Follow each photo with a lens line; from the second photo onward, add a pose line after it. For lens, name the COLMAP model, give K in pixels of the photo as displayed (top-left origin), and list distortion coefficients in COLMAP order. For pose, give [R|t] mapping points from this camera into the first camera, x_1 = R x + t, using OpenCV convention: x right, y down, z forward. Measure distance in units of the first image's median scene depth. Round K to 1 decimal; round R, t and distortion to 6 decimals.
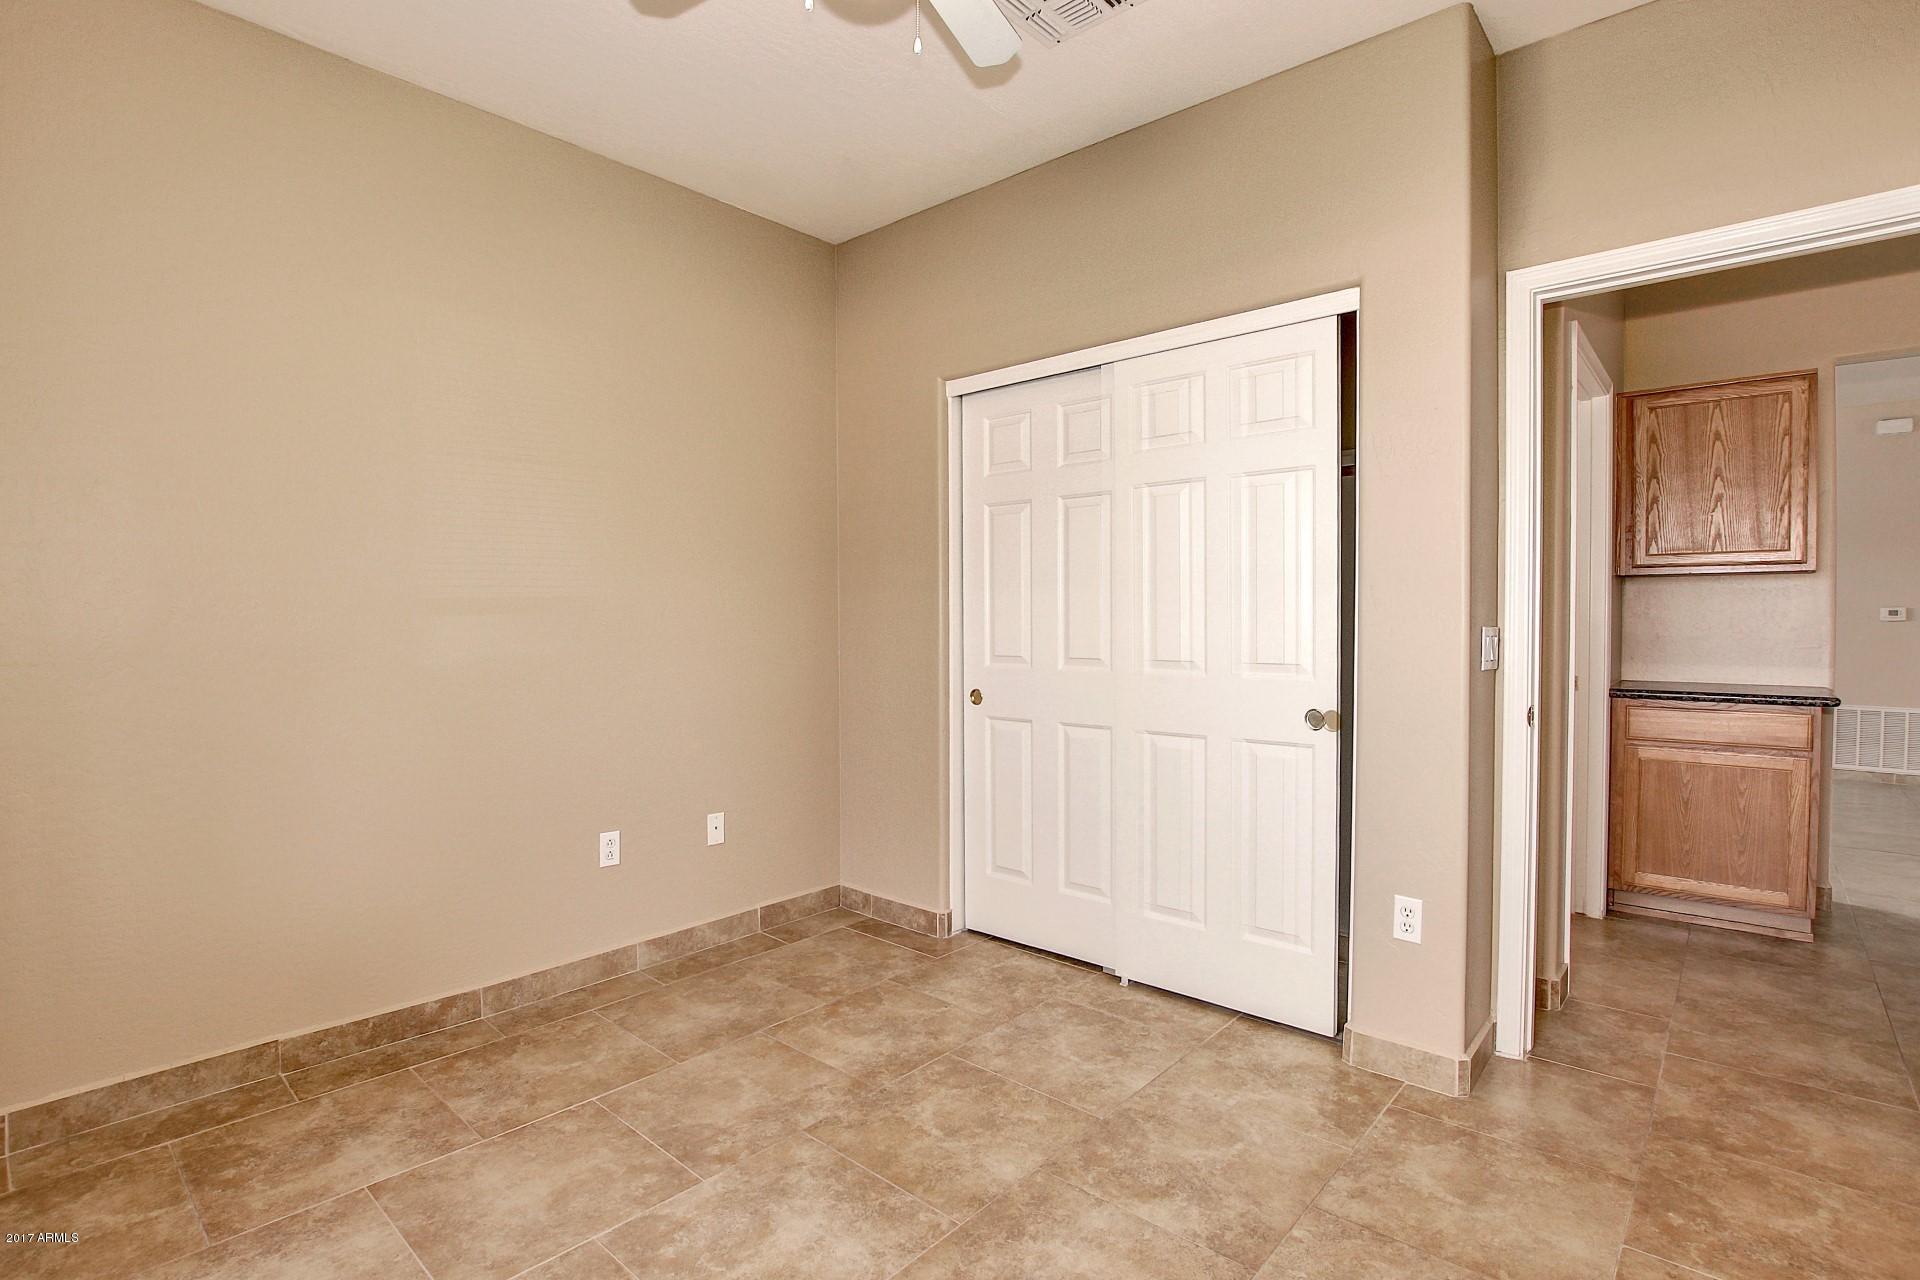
lens RADIAL K [[922.9, 0, 960.0], [0, 922.9, 640.0], [0, 0, 1]] dist [-0.027686, 0.003536]
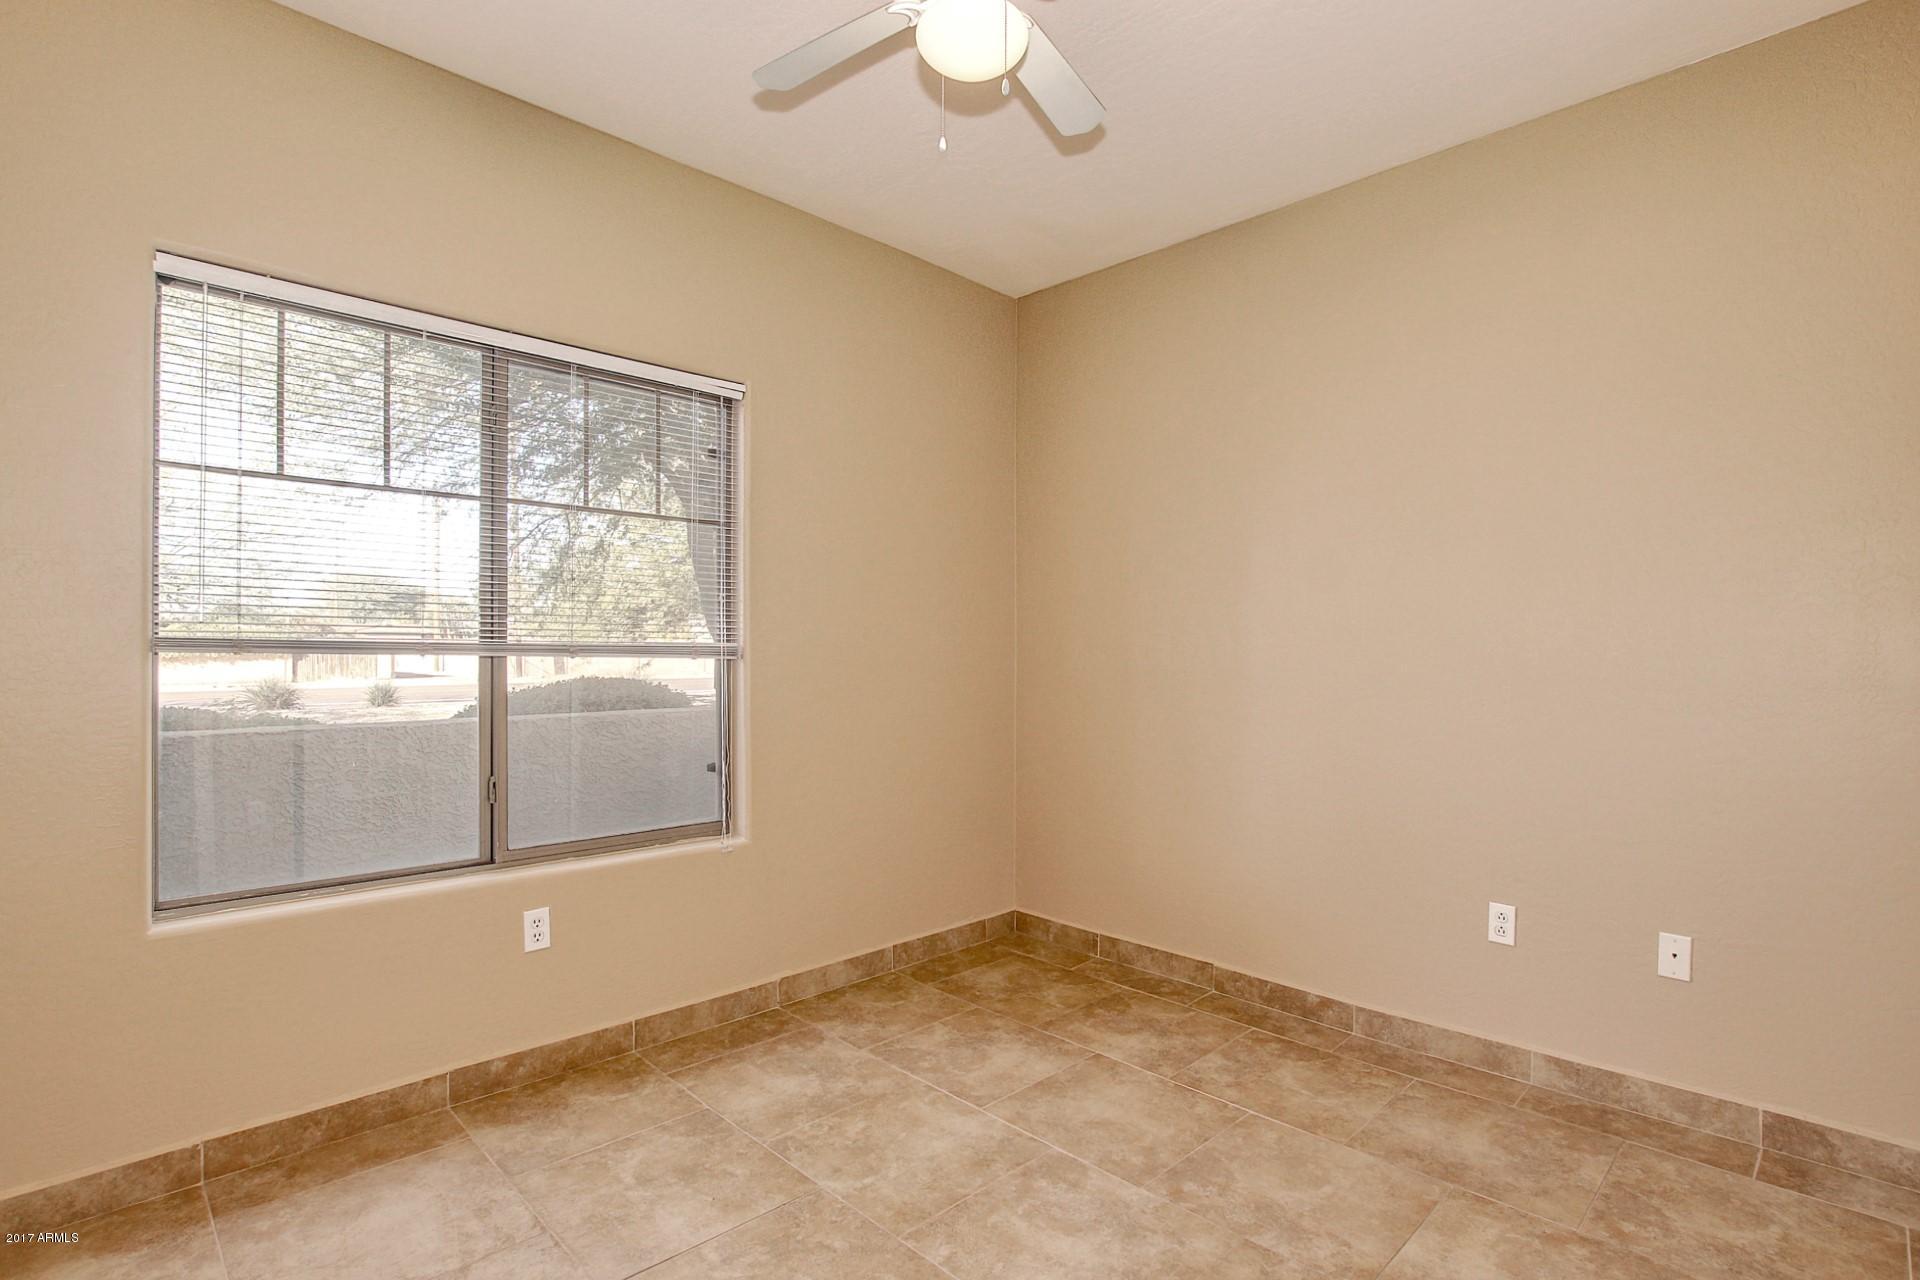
lens RADIAL K [[922.9, 0, 960.0], [0, 922.9, 640.0], [0, 0, 1]] dist [-0.027686, 0.003536]
pose [[-0.054317, -0.012855, -0.998441, 0.614476], [-0.033167, 0.999389, -0.011063, -0.014178], [0.997973, 0.032515, -0.054710, 0.649027]]
